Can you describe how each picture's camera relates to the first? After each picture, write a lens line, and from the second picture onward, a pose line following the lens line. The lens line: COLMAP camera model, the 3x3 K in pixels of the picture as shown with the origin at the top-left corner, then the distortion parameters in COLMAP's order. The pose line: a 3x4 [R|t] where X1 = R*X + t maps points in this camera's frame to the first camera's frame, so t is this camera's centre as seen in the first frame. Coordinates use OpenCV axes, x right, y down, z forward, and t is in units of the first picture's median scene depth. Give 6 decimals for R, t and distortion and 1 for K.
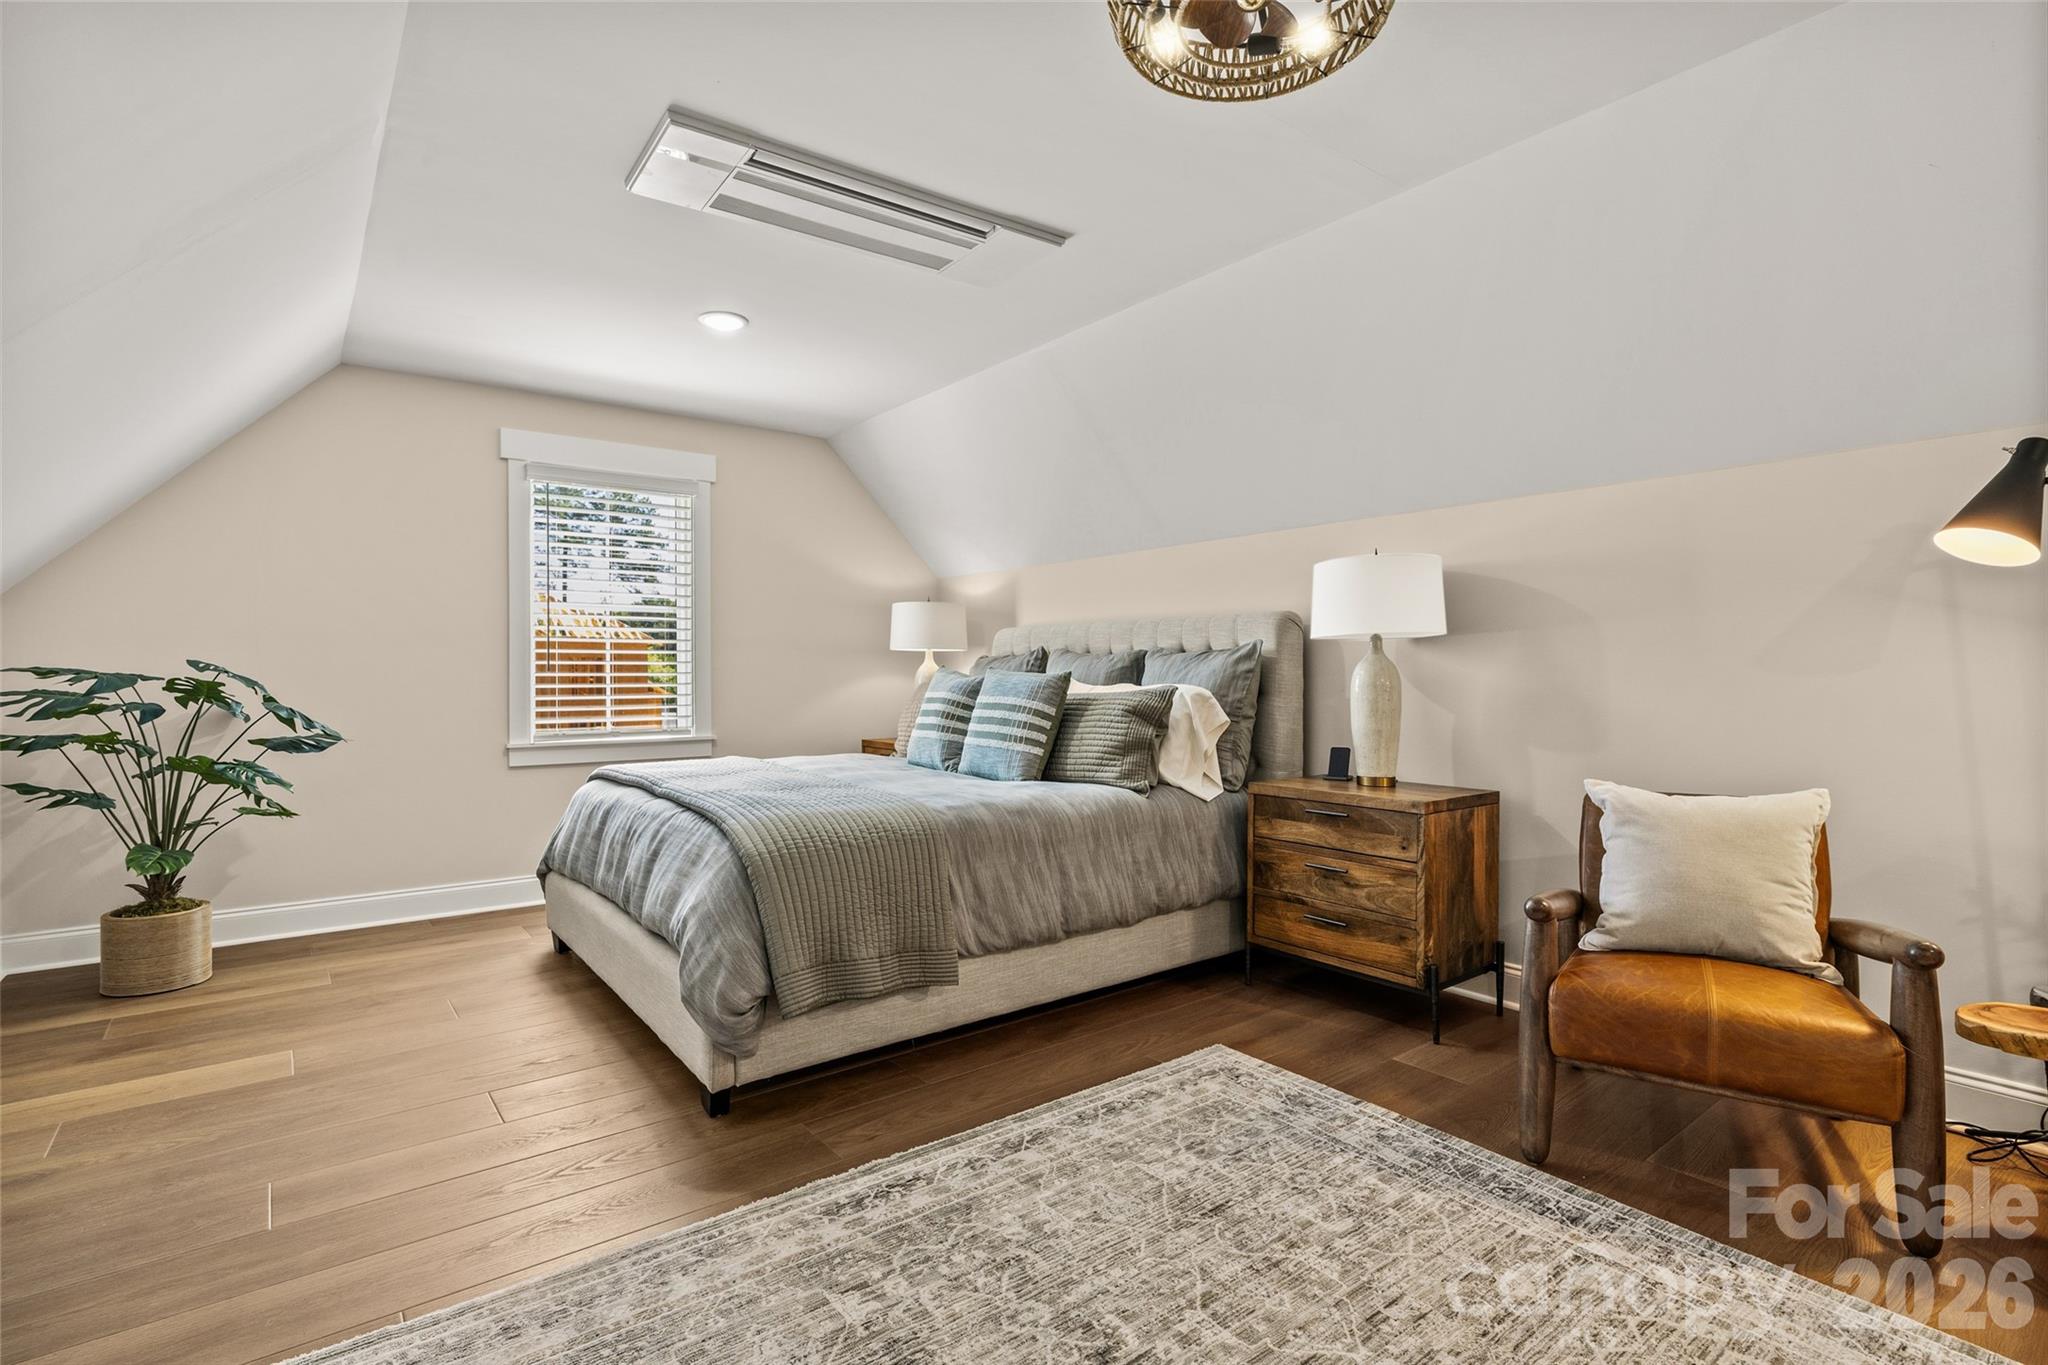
lens RADIAL K [[970.1, 0, 1024.0], [0, 970.1, 682.5], [0, 0, 1]] dist [-0.000774, 0.000049]
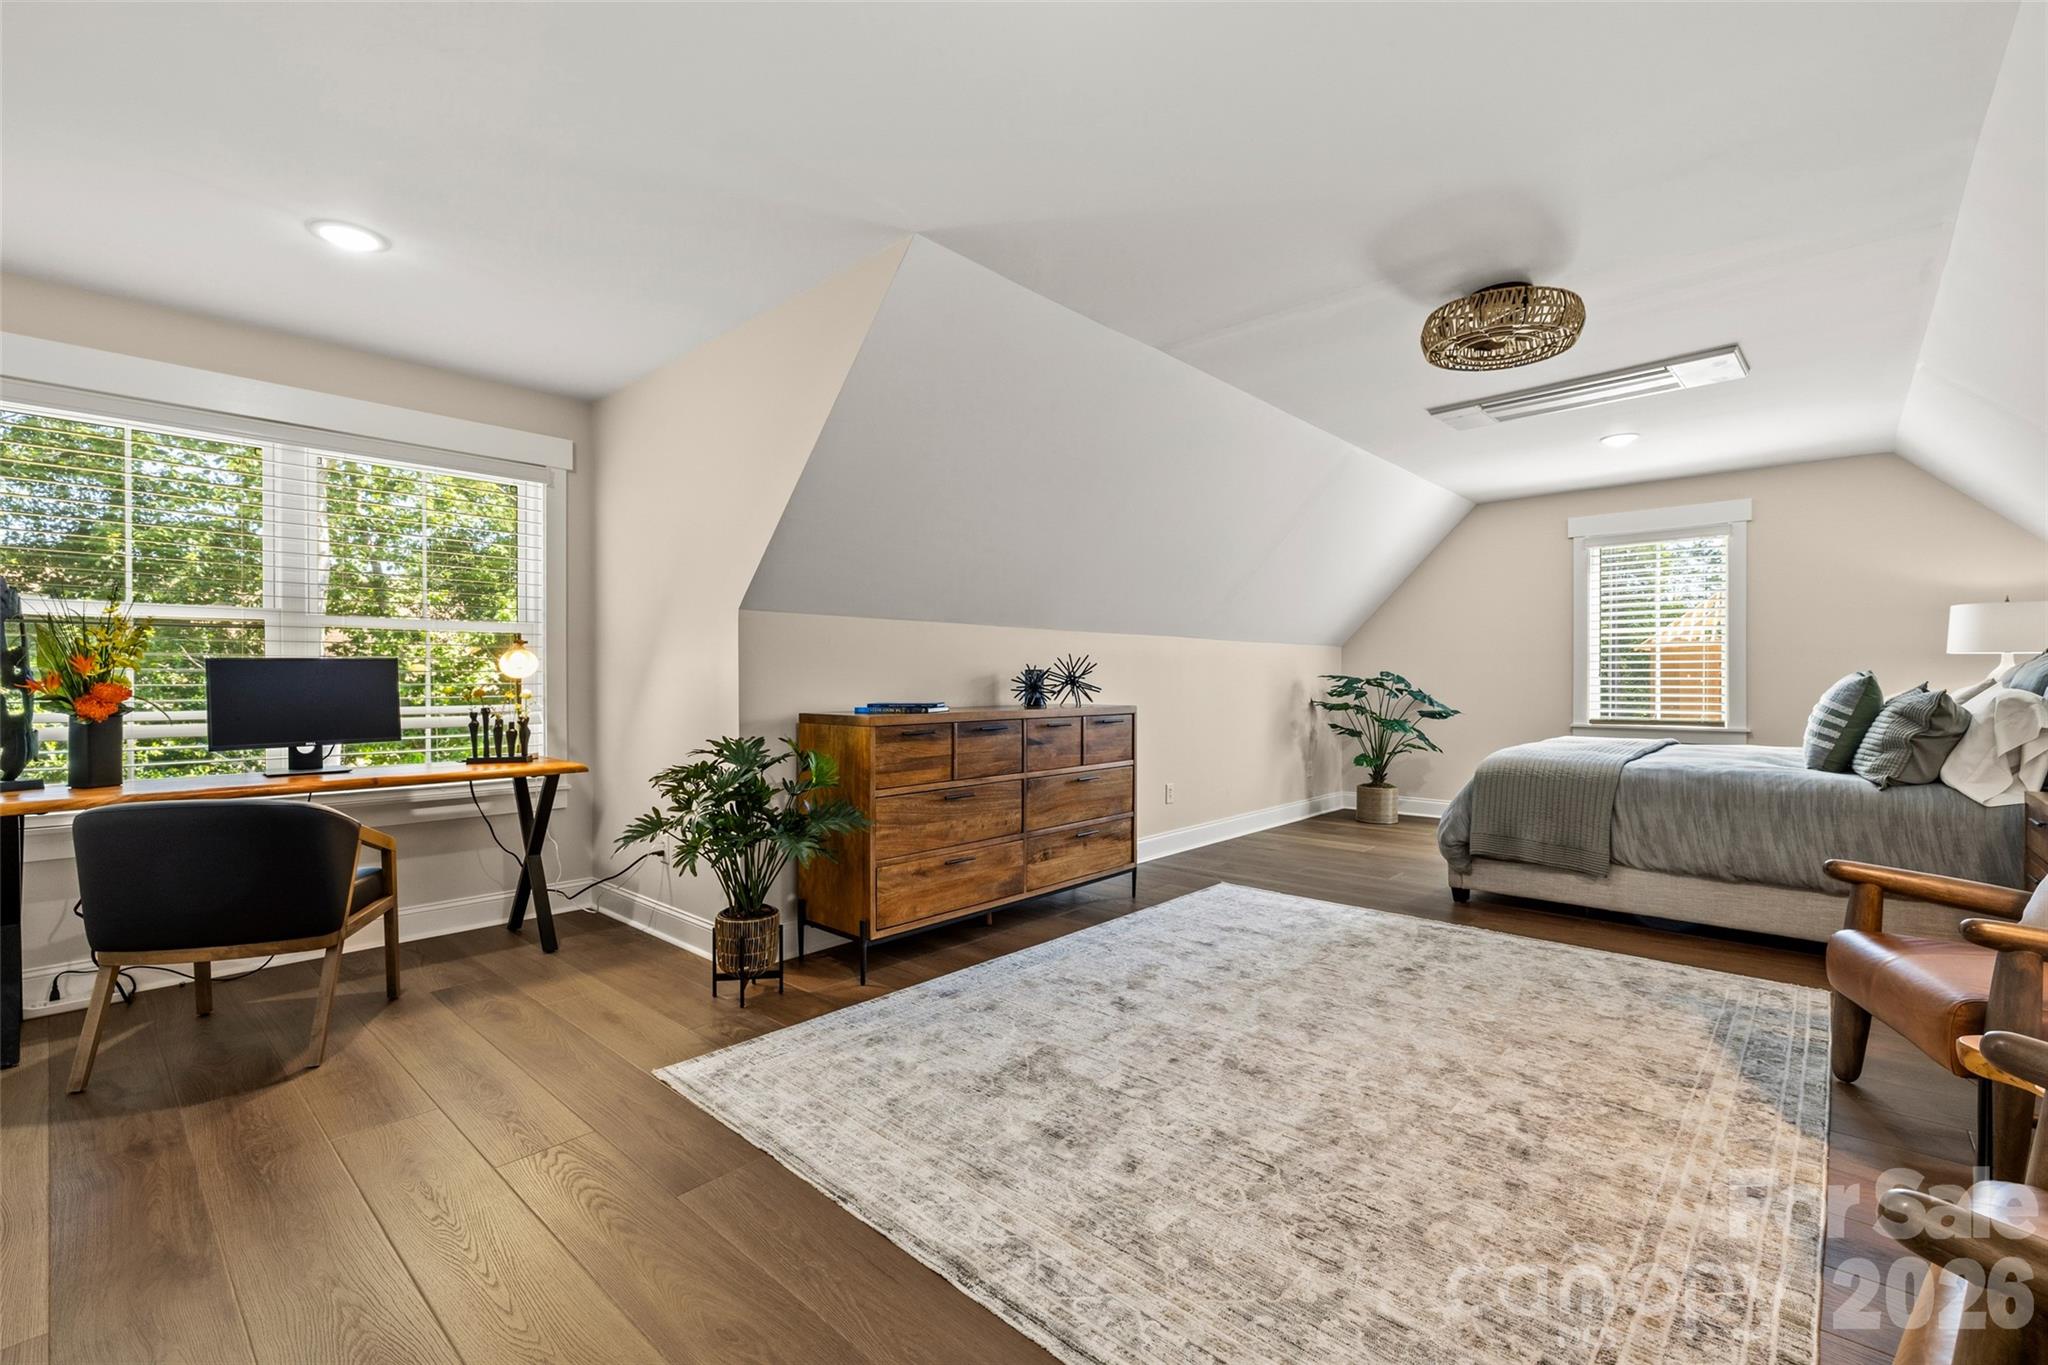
lens RADIAL K [[872.9, 0, 1029.3], [0, 872.9, 671.9], [0, 0, 1]] dist [0.008368, 0.000177]
pose [[0.185772, -0.006427, -0.982572, 1.062992], [-0.008352, 0.999932, -0.008119, -0.000030], [0.982557, 0.009715, 0.185706, -0.161490]]
